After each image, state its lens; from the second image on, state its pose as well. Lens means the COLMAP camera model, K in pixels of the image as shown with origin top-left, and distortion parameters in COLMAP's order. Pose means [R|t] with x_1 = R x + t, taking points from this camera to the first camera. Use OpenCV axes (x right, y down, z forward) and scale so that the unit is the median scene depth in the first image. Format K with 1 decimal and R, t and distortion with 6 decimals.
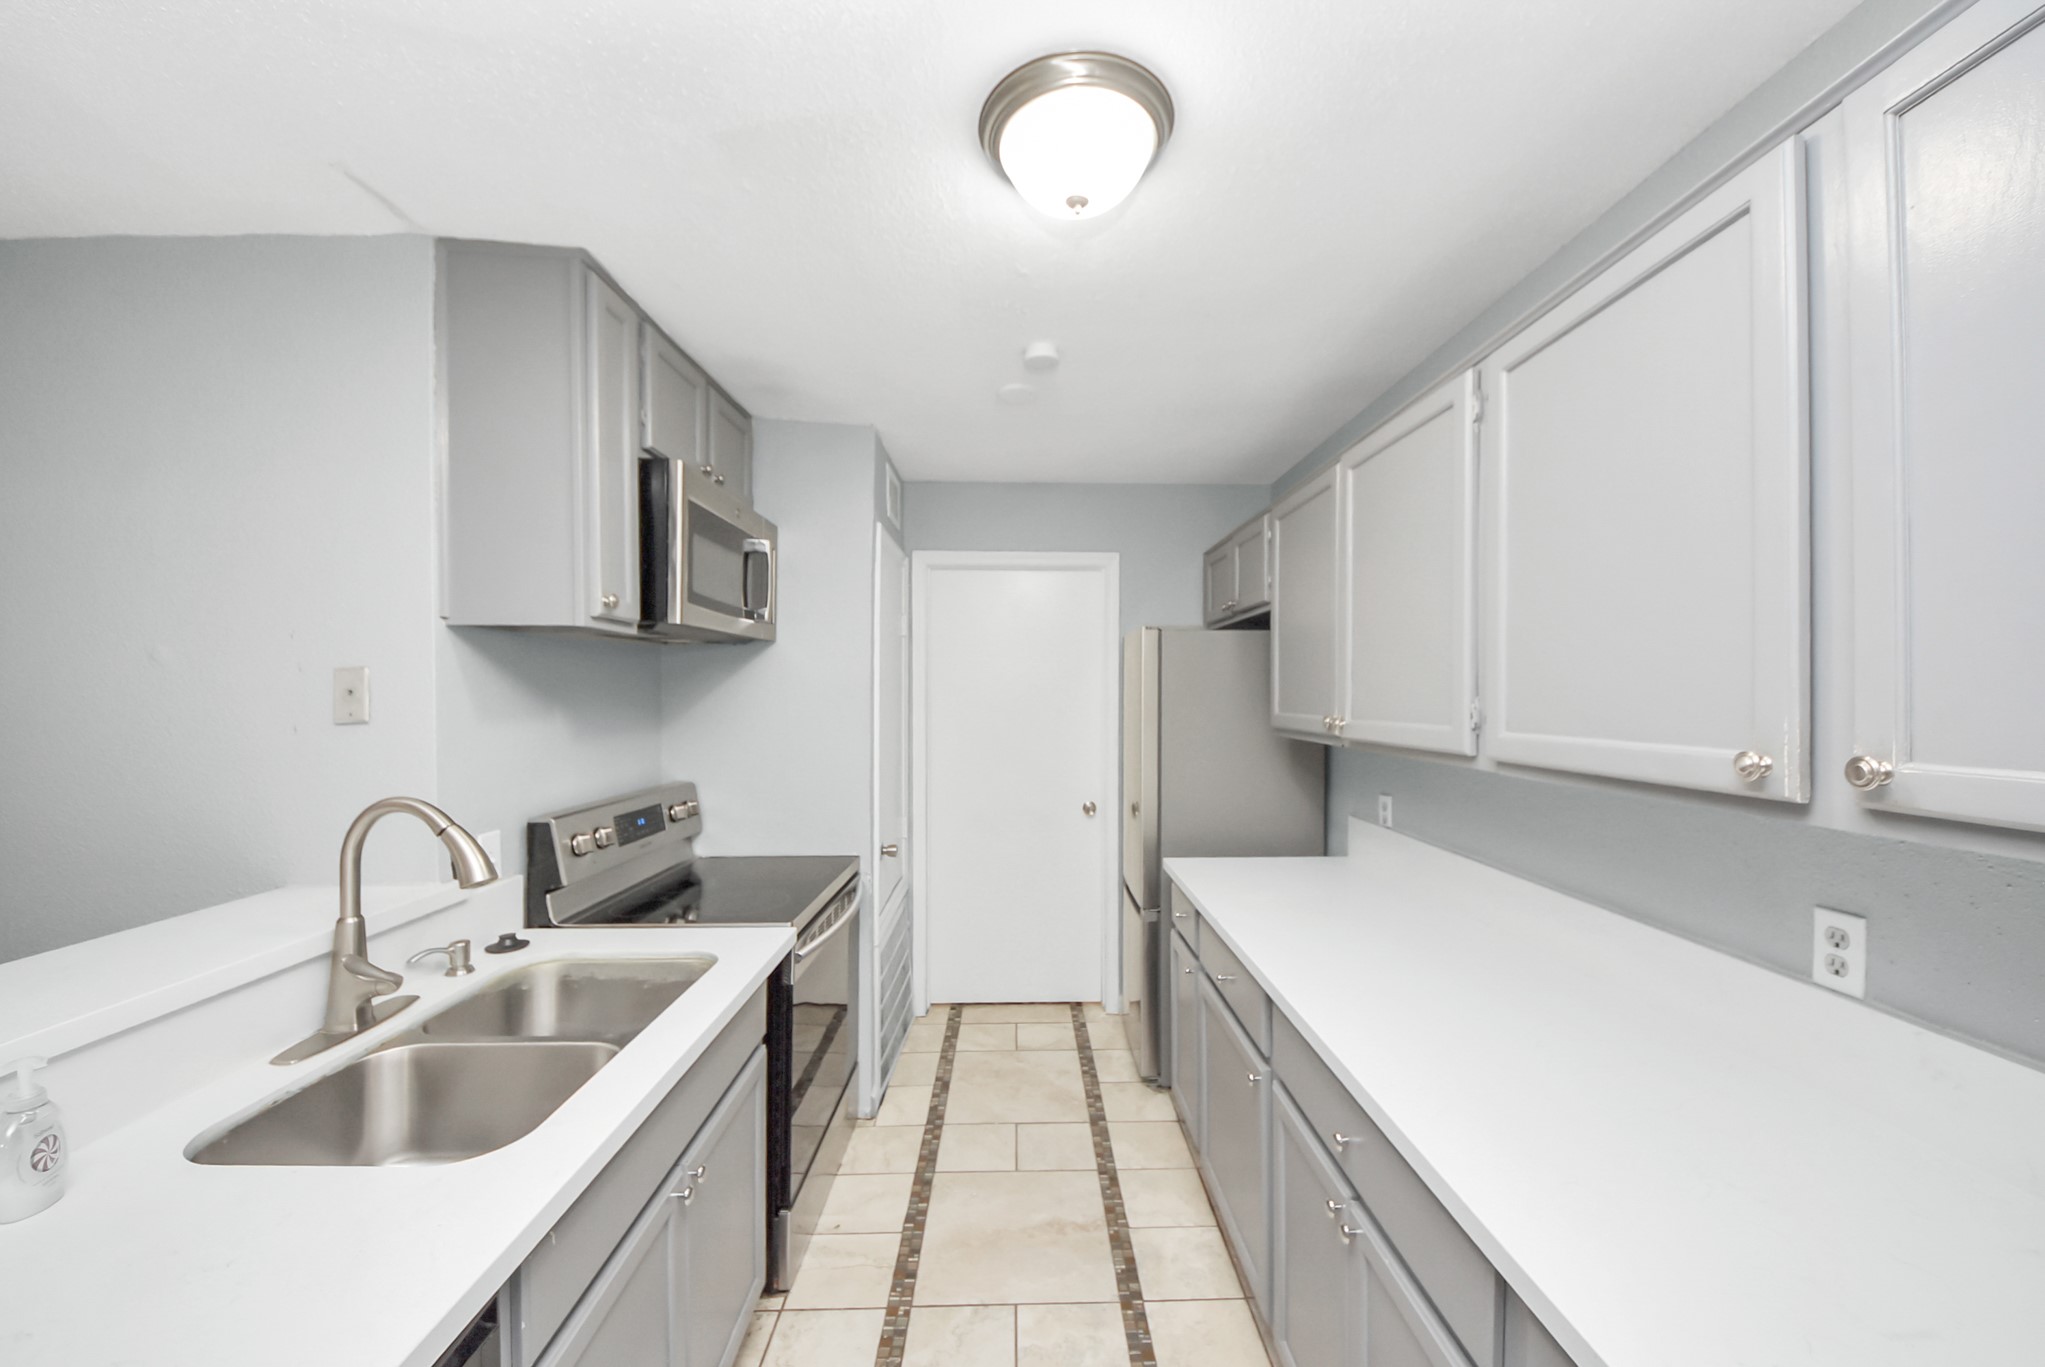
lens RADIAL K [[722.0, 0, 1037.2], [0, 722.0, 695.2], [0, 0, 1]] dist [0.041957, -0.028330]
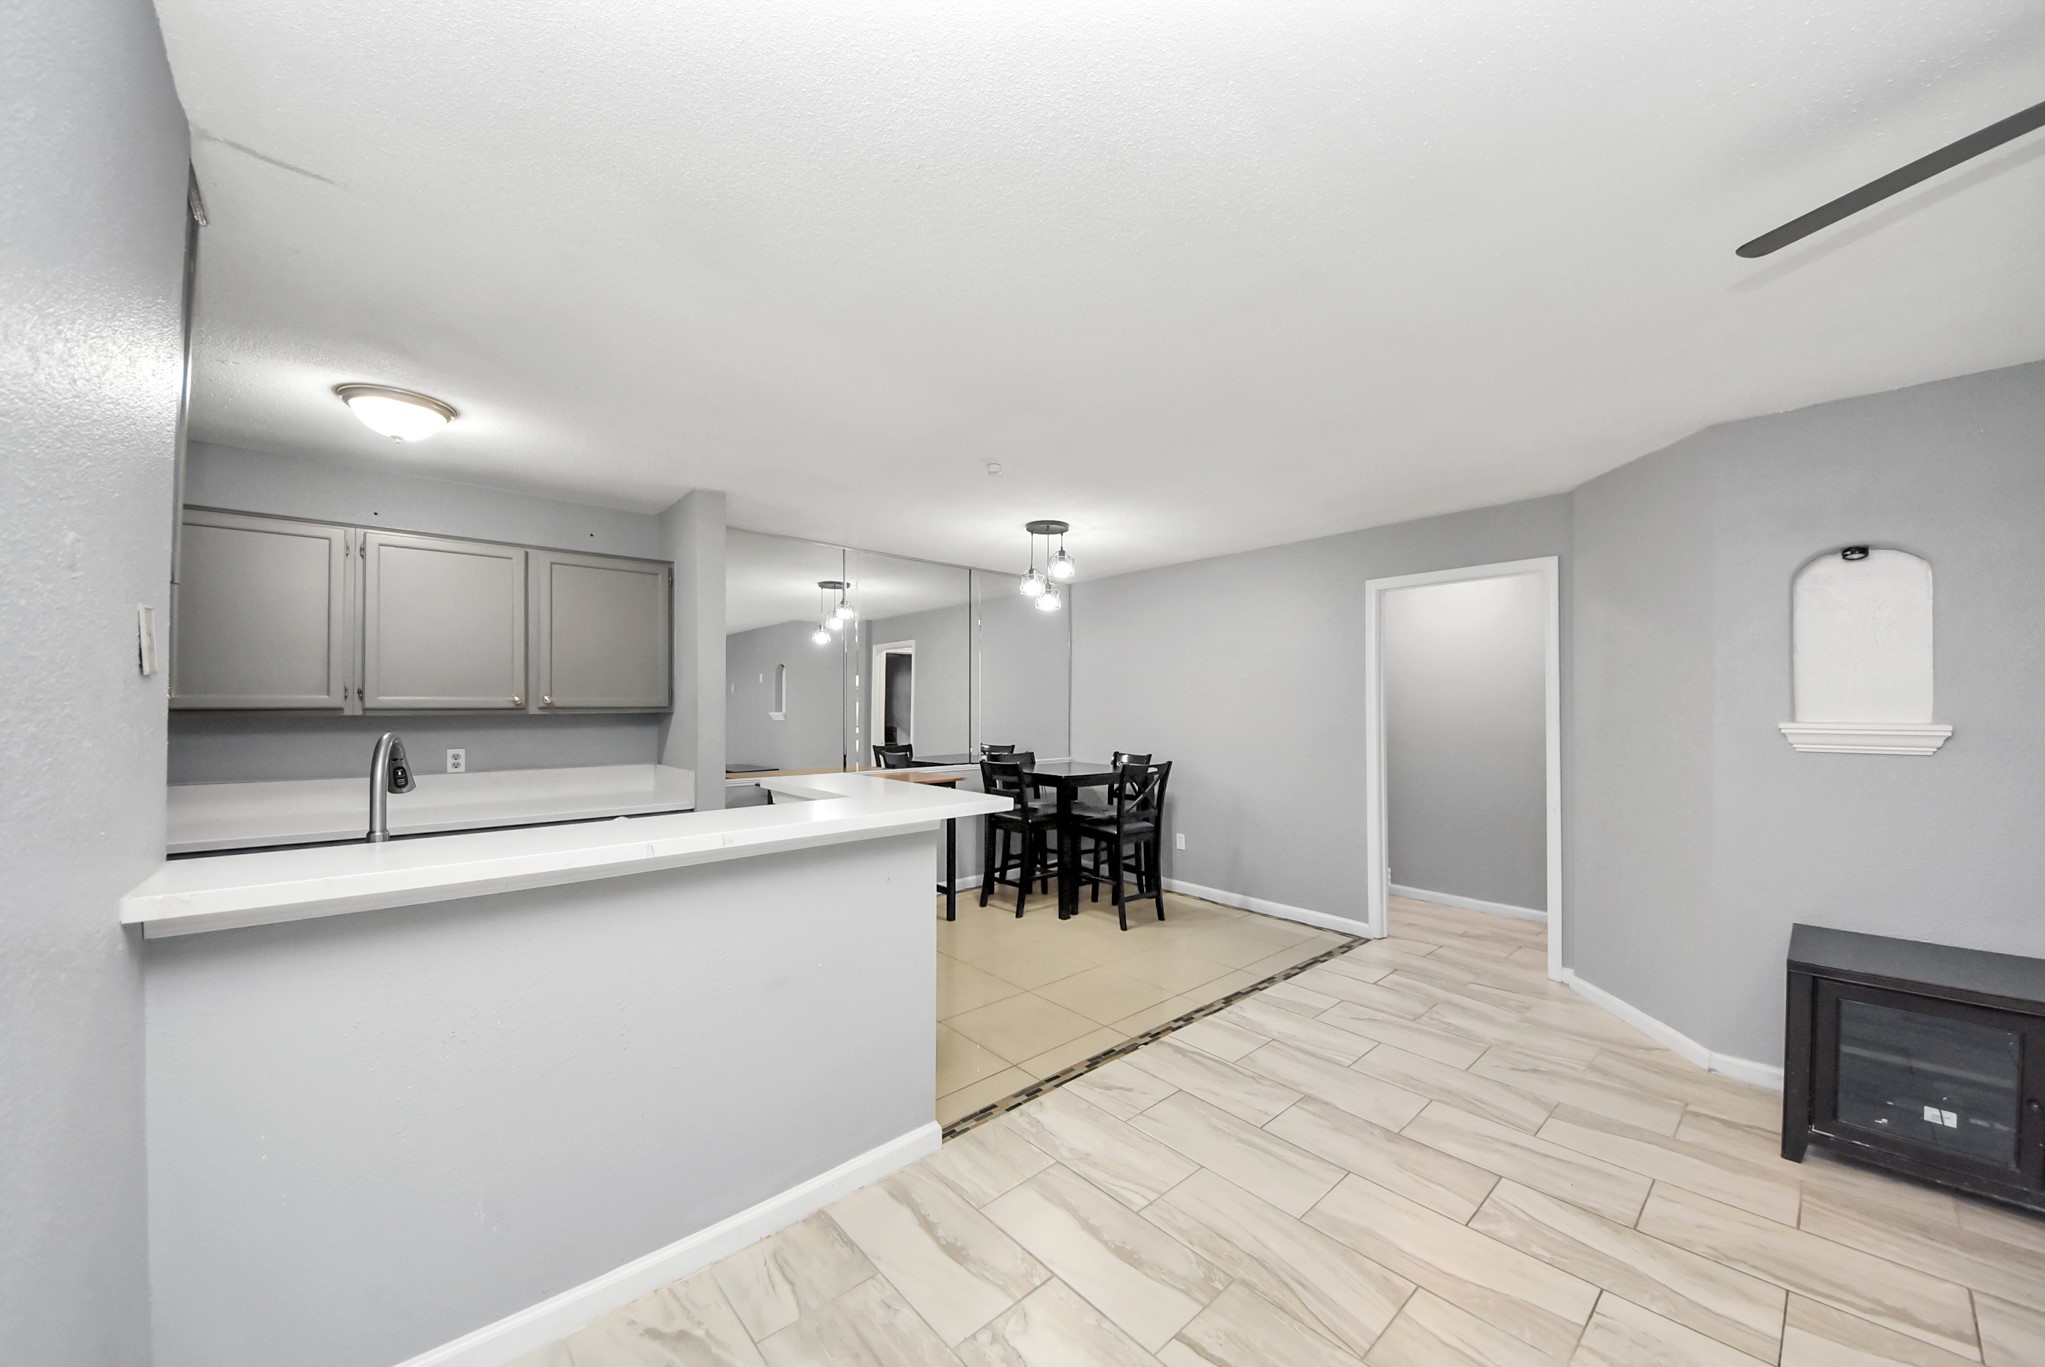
lens RADIAL K [[722.0, 0, 1037.2], [0, 722.0, 695.2], [0, 0, 1]] dist [0.041957, -0.028330]
pose [[-0.662416, 0.003900, 0.749126, -2.997094], [-0.005730, 0.999931, -0.010273, 0.073473], [-0.749114, -0.011097, -0.662348, 1.181088]]
